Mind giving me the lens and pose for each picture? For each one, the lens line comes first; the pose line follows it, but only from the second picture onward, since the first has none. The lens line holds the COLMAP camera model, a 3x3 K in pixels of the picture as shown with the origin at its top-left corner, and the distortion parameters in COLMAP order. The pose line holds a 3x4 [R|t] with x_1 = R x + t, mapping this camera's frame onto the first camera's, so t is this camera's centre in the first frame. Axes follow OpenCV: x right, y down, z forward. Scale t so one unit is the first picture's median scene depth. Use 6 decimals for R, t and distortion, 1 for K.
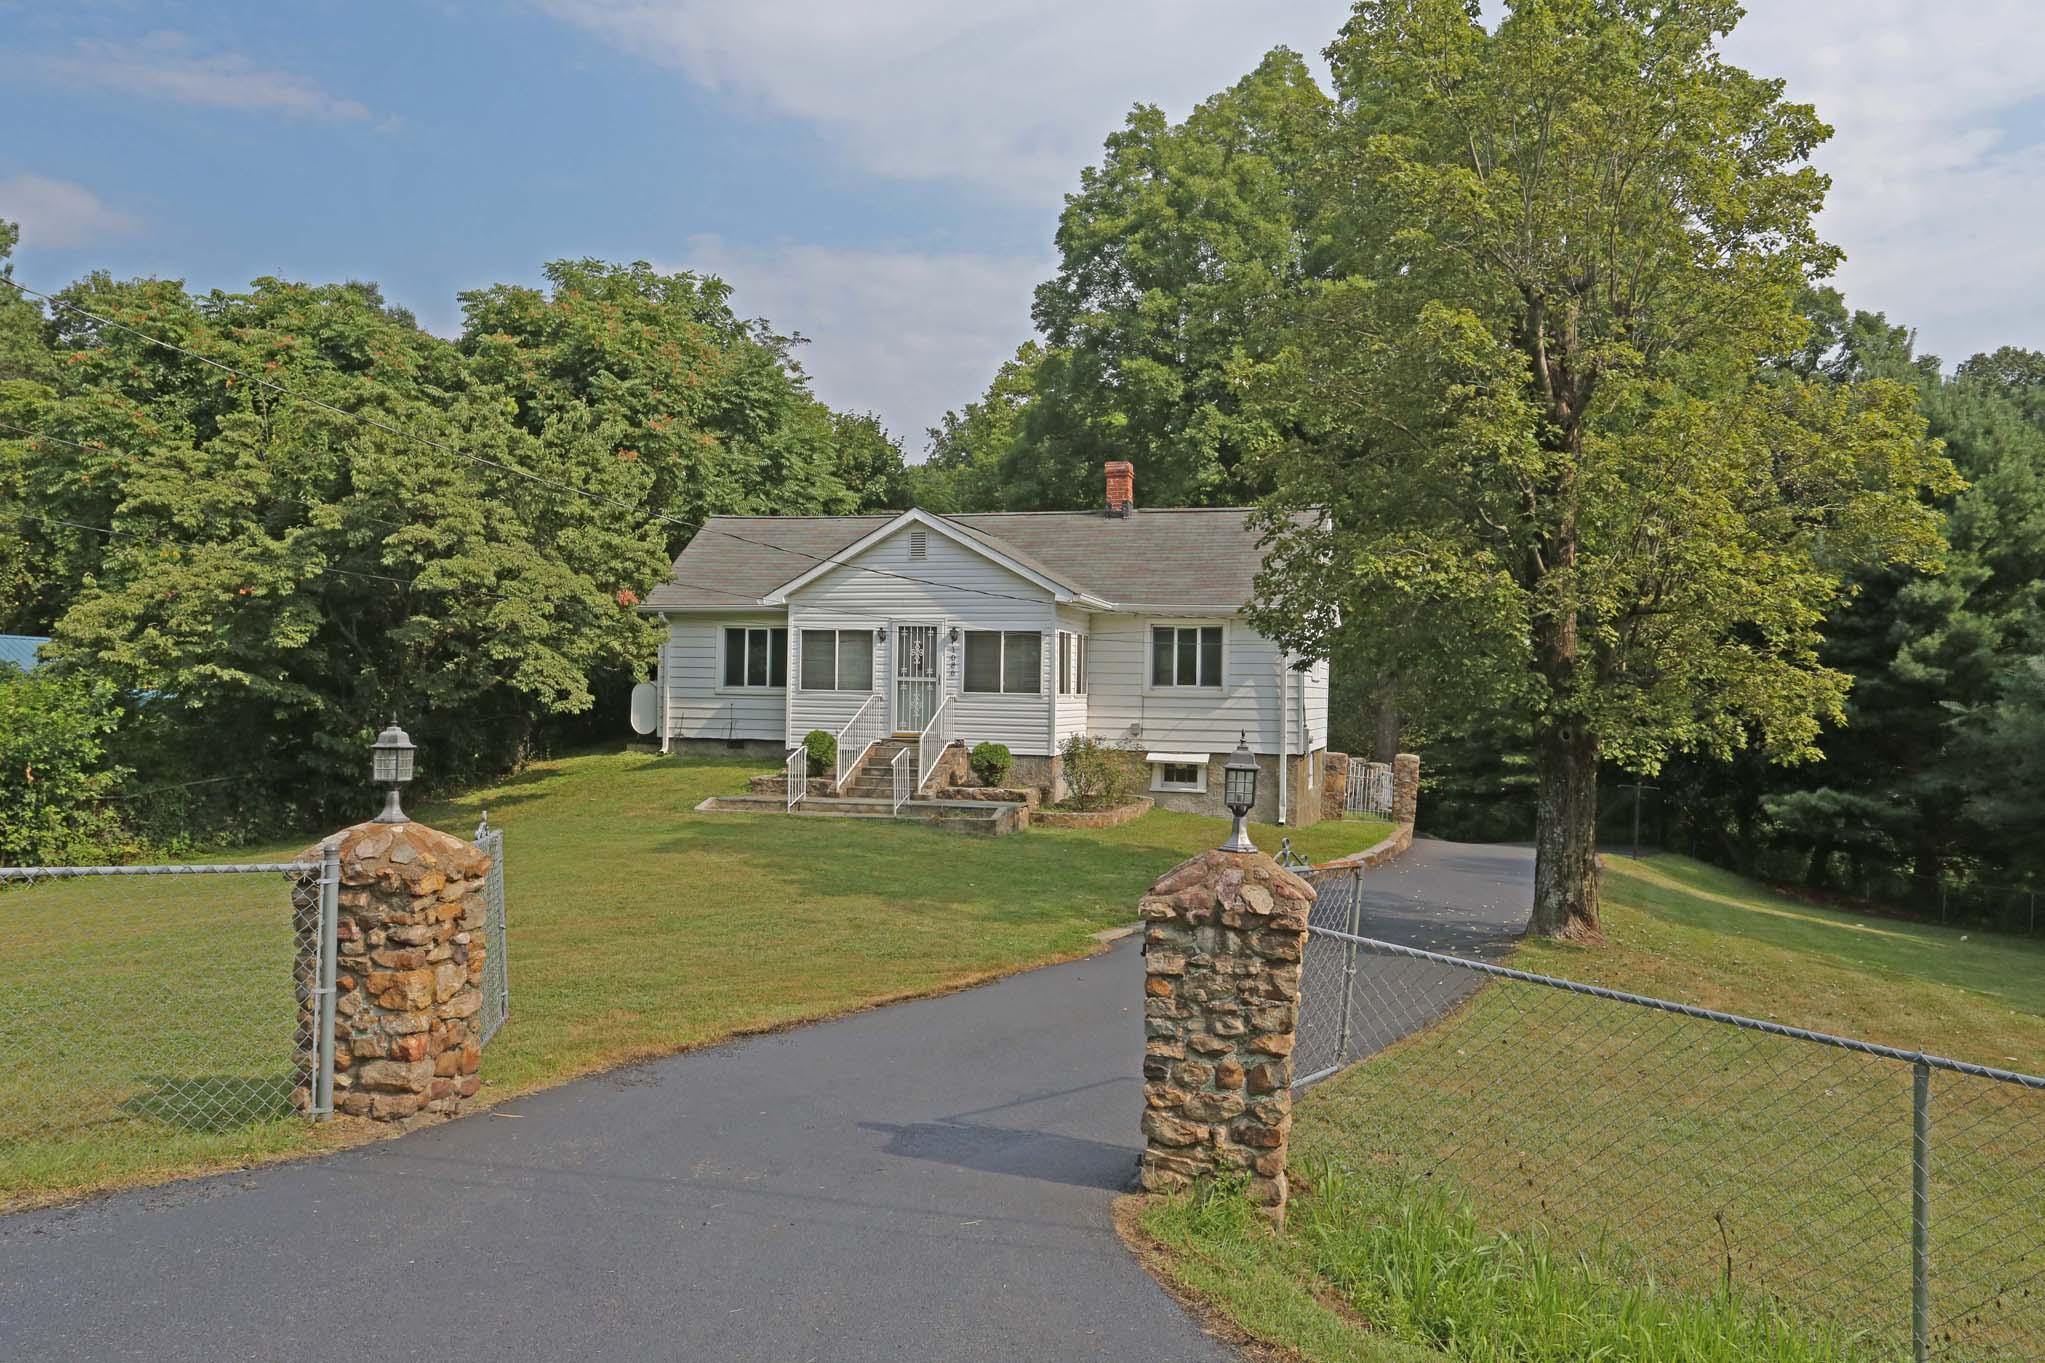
lens RADIAL K [[1504.5, 0, 1015.6], [0, 1504.5, 688.4], [0, 0, 1]] dist [-0.051915, 0.090250]
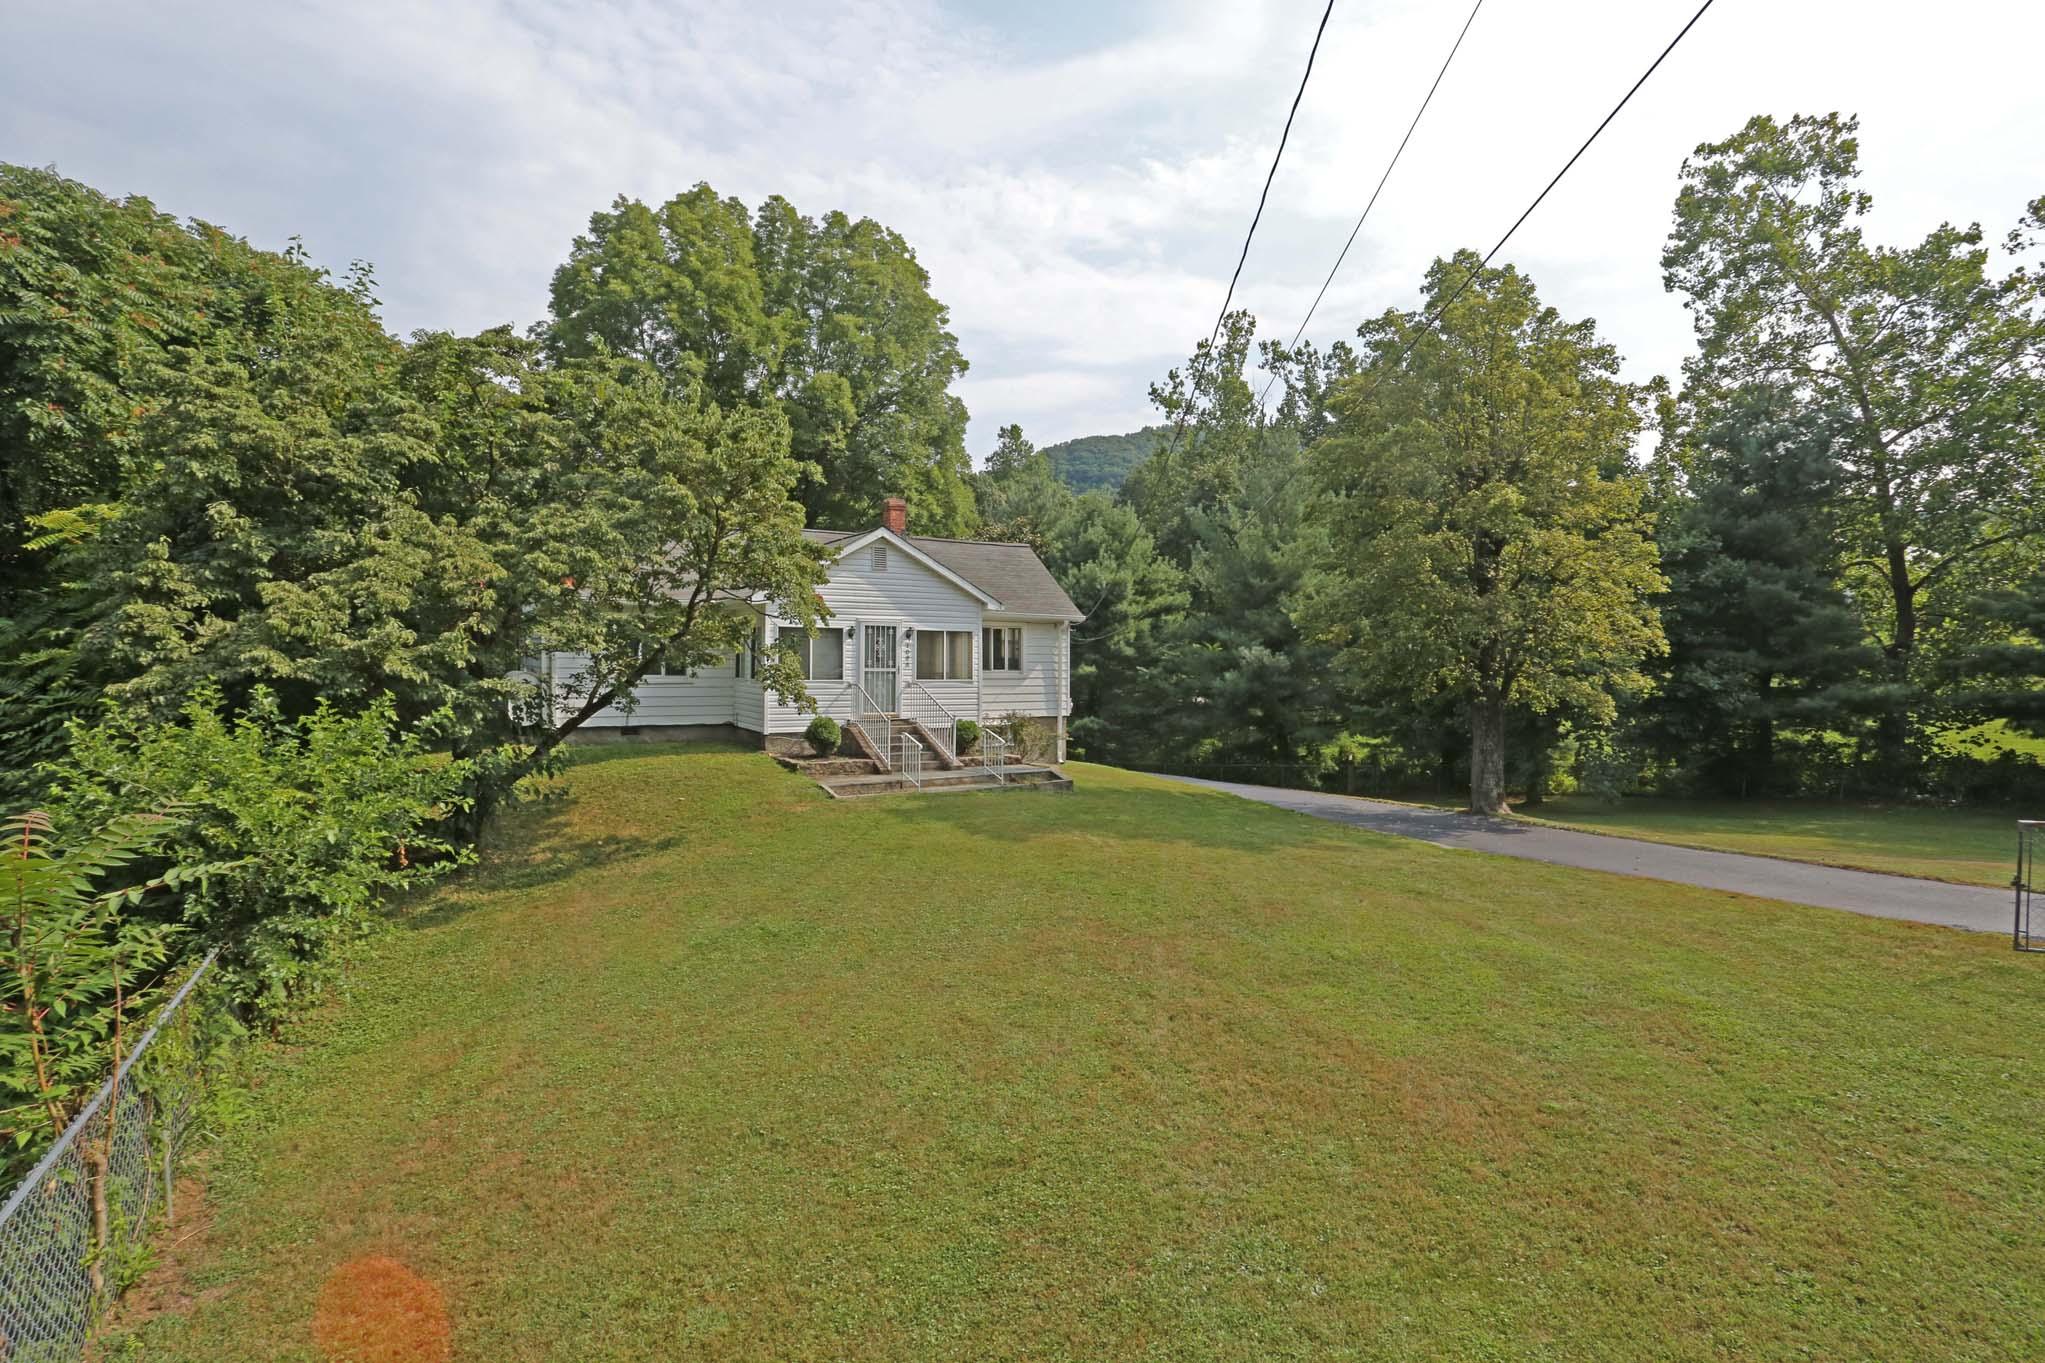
lens RADIAL K [[999.2, 0, 1013.0], [0, 999.2, 685.3], [0, 0, 1]] dist [-0.083511, 0.036983]
pose [[0.674888, -0.028608, 0.737365, -0.583669], [-0.000780, 0.999220, 0.039482, -0.025318], [-0.737920, -0.027221, 0.674339, 0.378808]]
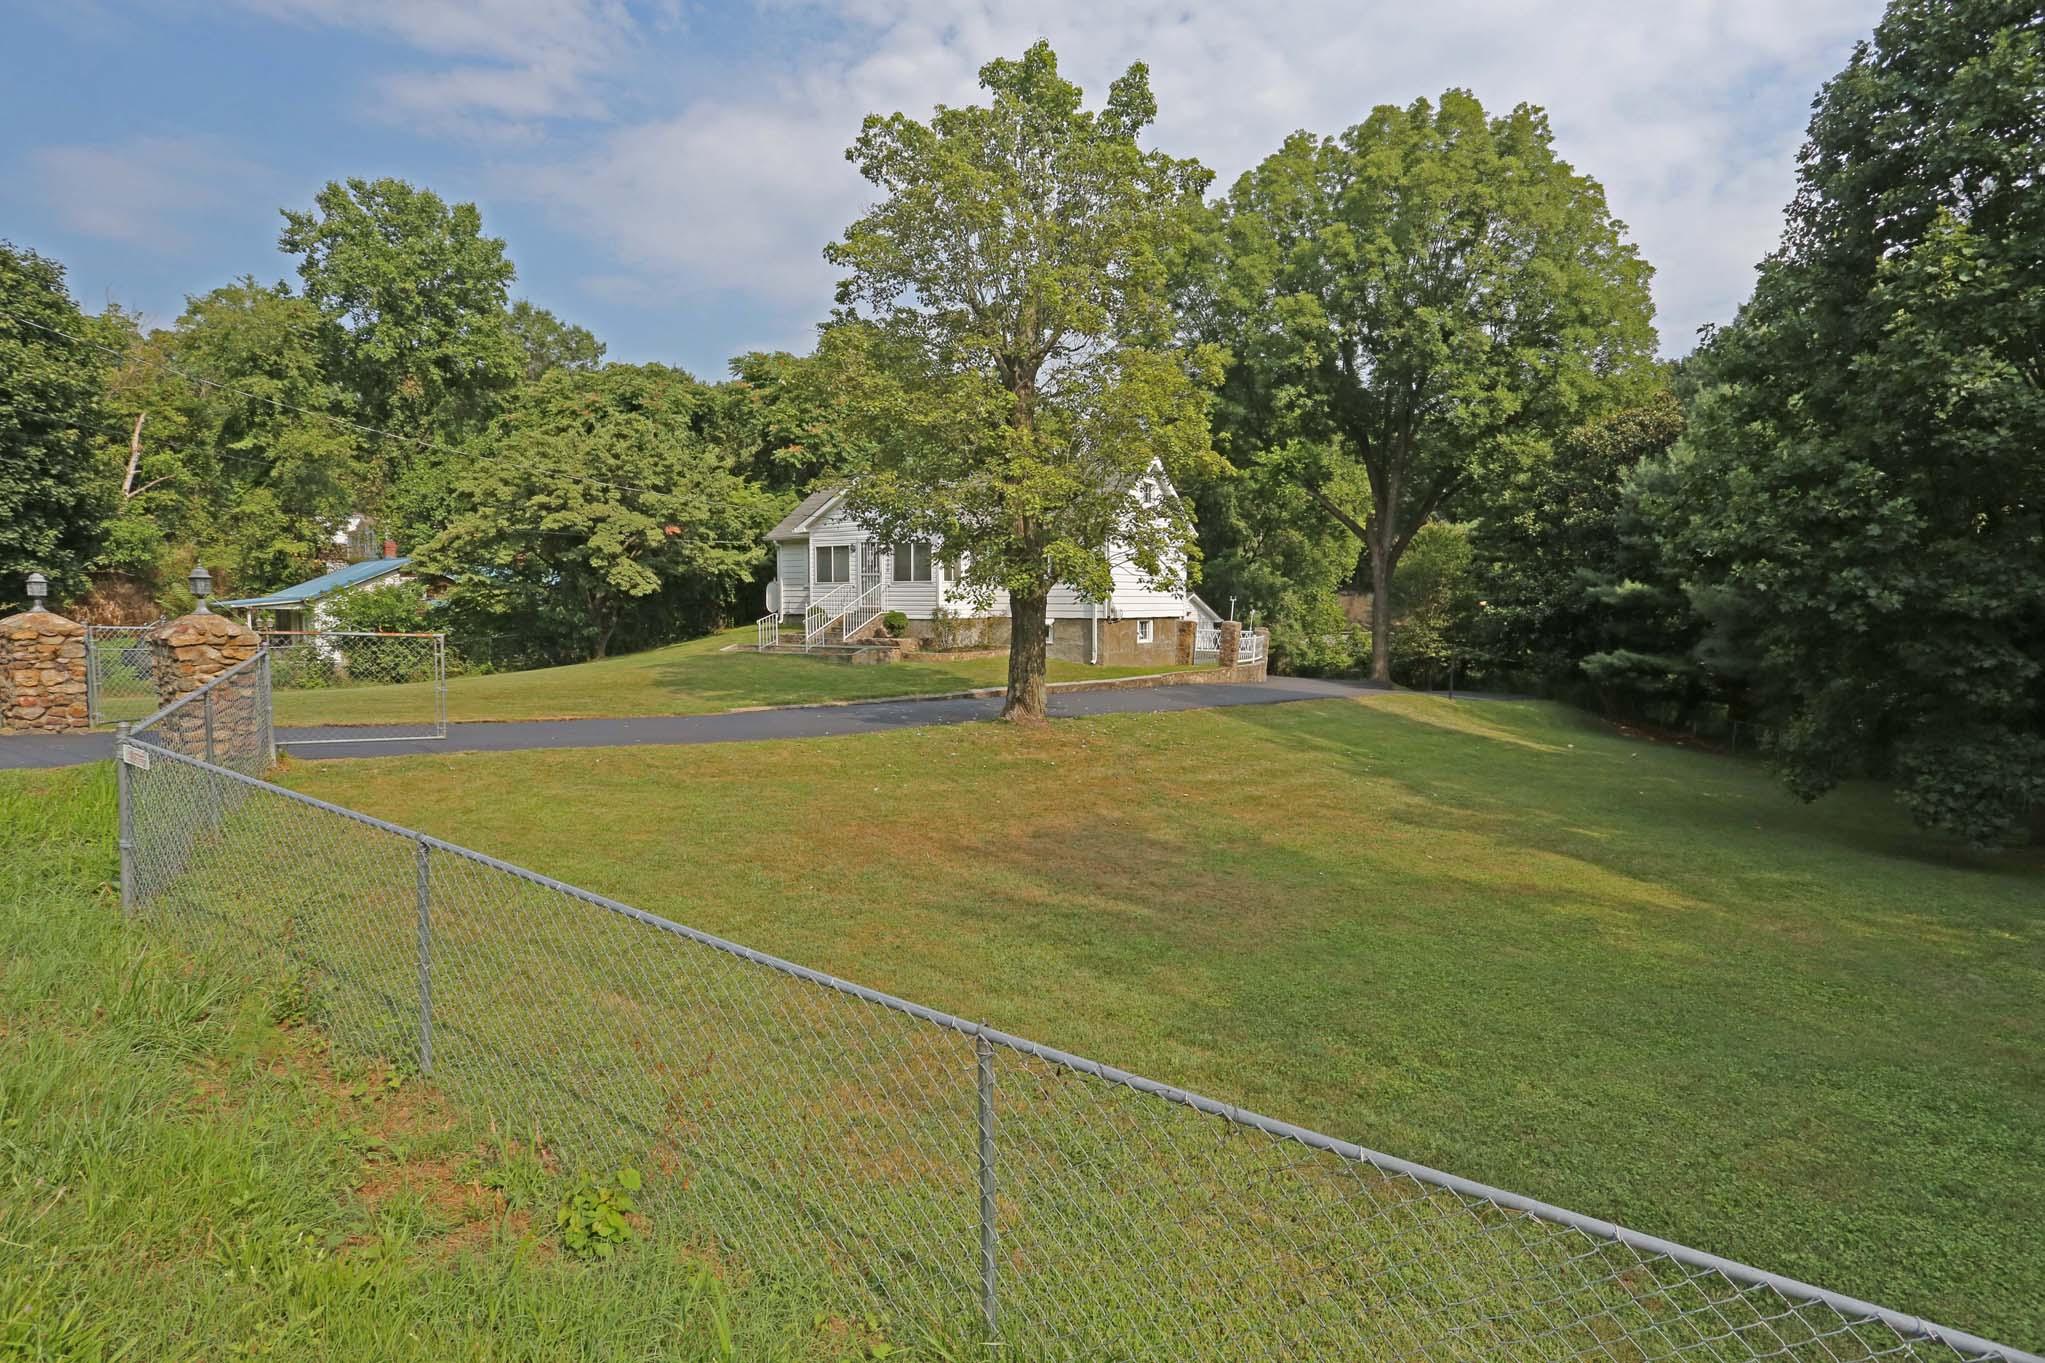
lens RADIAL K [[999.2, 0, 1013.0], [0, 999.2, 685.3], [0, 0, 1]] dist [-0.083511, 0.036983]
pose [[0.950649, 0.012587, -0.310012, 0.422166], [0.013686, 0.996503, 0.082430, 0.027053], [0.309966, -0.082605, 0.947152, 0.003079]]
